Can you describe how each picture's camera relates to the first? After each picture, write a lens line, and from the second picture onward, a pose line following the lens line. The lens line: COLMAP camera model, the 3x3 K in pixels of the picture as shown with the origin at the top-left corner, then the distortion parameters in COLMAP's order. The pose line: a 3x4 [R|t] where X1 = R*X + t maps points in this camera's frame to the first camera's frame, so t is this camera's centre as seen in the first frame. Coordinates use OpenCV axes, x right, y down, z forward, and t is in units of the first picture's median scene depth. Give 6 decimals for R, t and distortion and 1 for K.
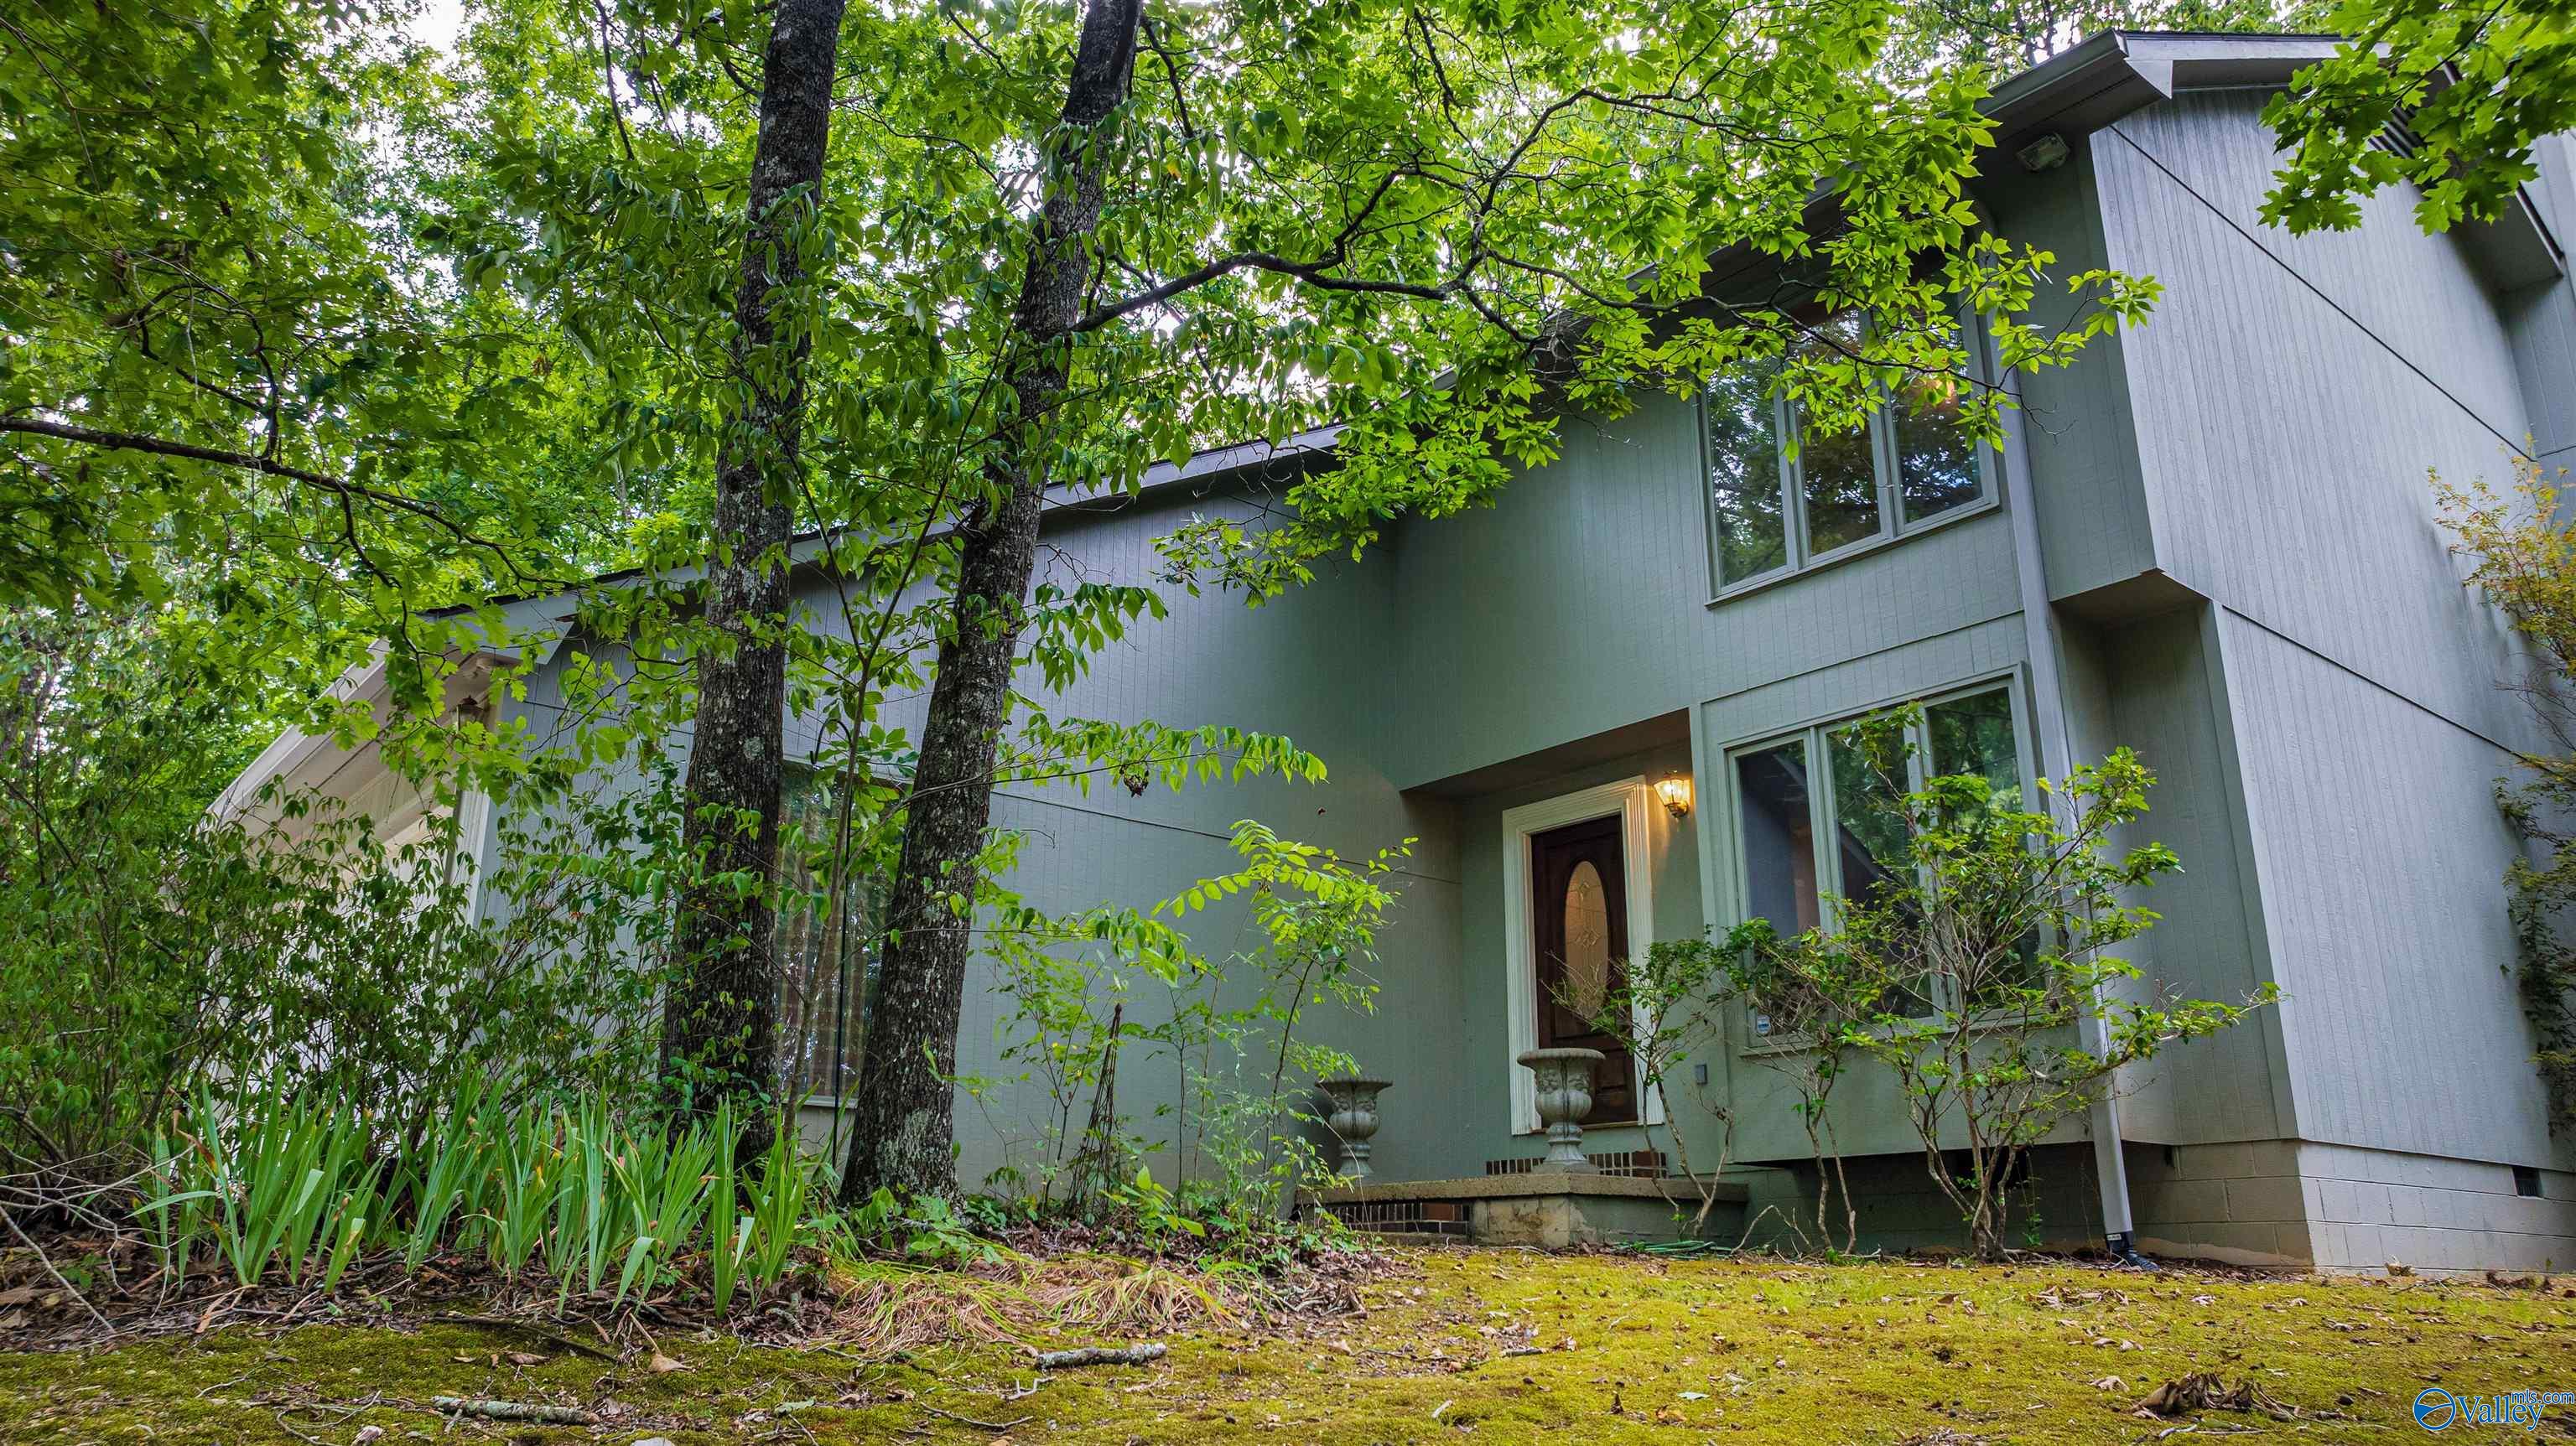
lens RADIAL K [[1795.9, 0, 1288.0], [0, 1795.9, 723.0], [0, 0, 1]] dist [-0.000824, 0.001663]
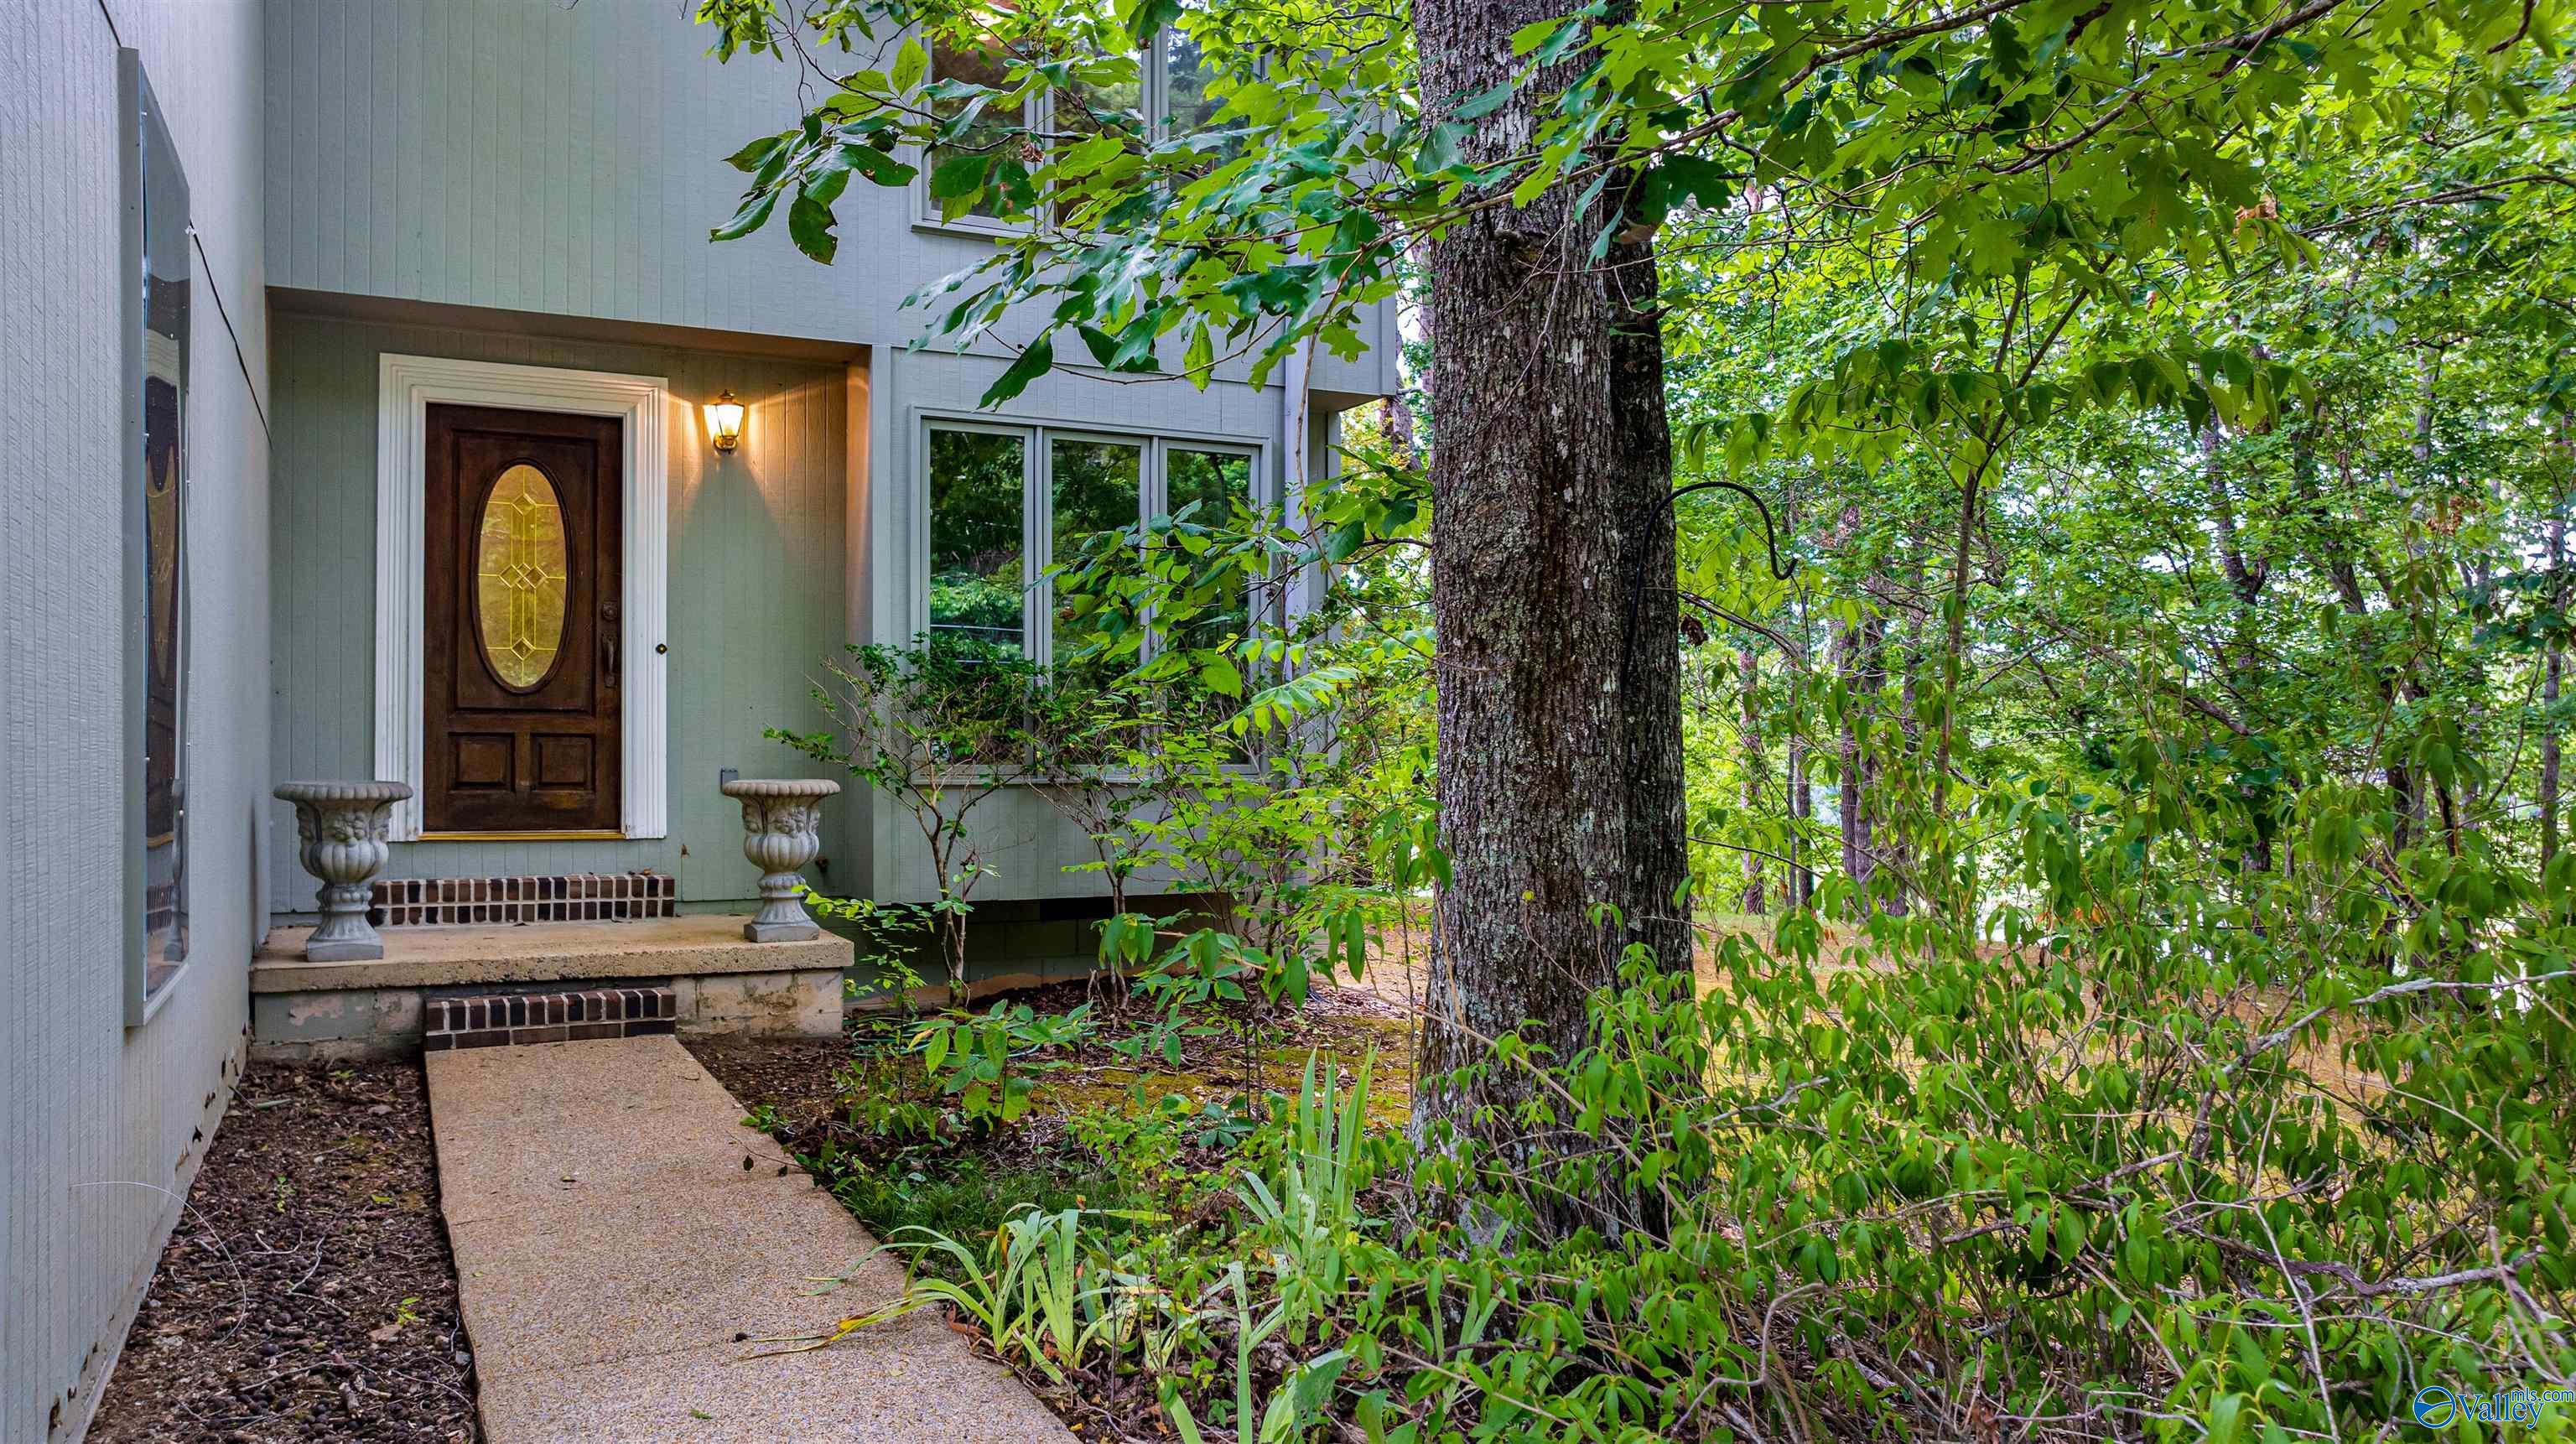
lens RADIAL K [[1854.8, 0, 1255.5], [0, 1854.8, 746.3], [0, 0, 1]] dist [0.004000, -0.002202]
pose [[0.246328, -0.007533, 0.969157, -0.571756], [-0.298076, 0.950913, 0.083153, 0.044324], [-0.922211, -0.309366, 0.231991, 0.643816]]
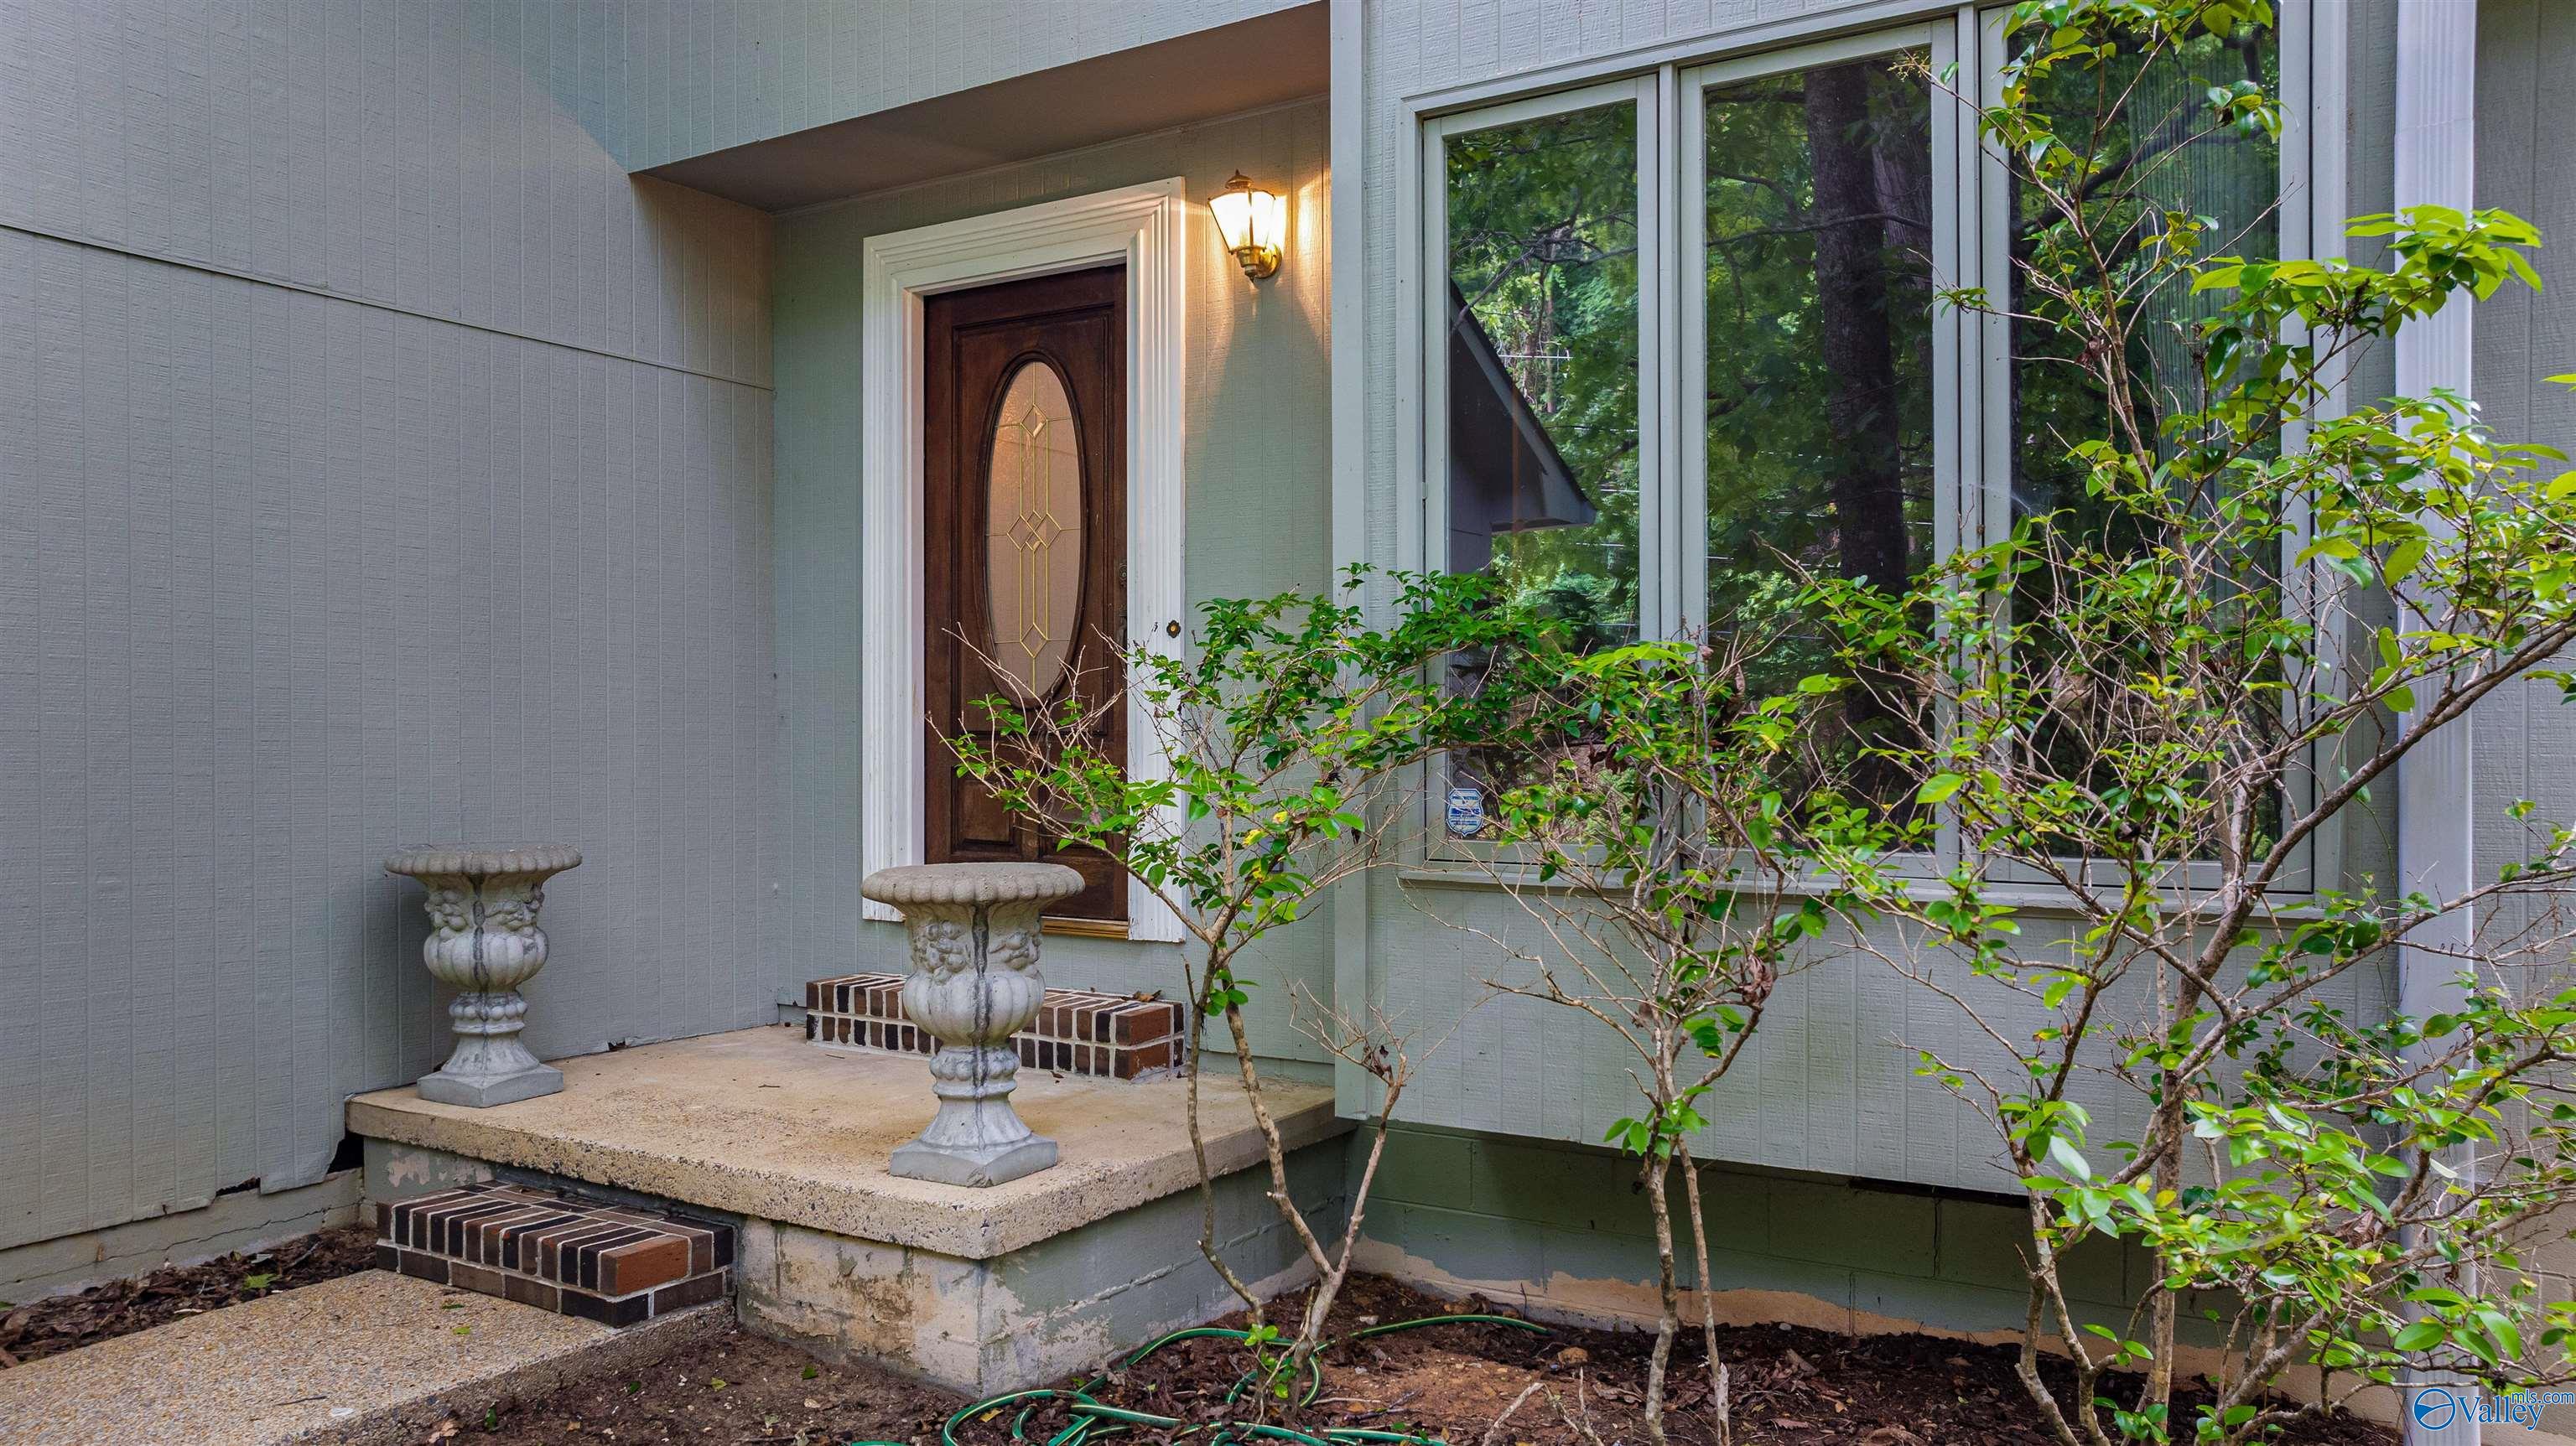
lens RADIAL K [[1854.4, 0, 1255.5], [0, 1854.4, 747.3], [0, 0, 1]] dist [0.004000, -0.002202]
pose [[0.952554, -0.006309, 0.304305, 0.087277], [-0.087329, 0.952084, 0.293103, 0.032373], [-0.291573, -0.305771, 0.906360, 0.624737]]
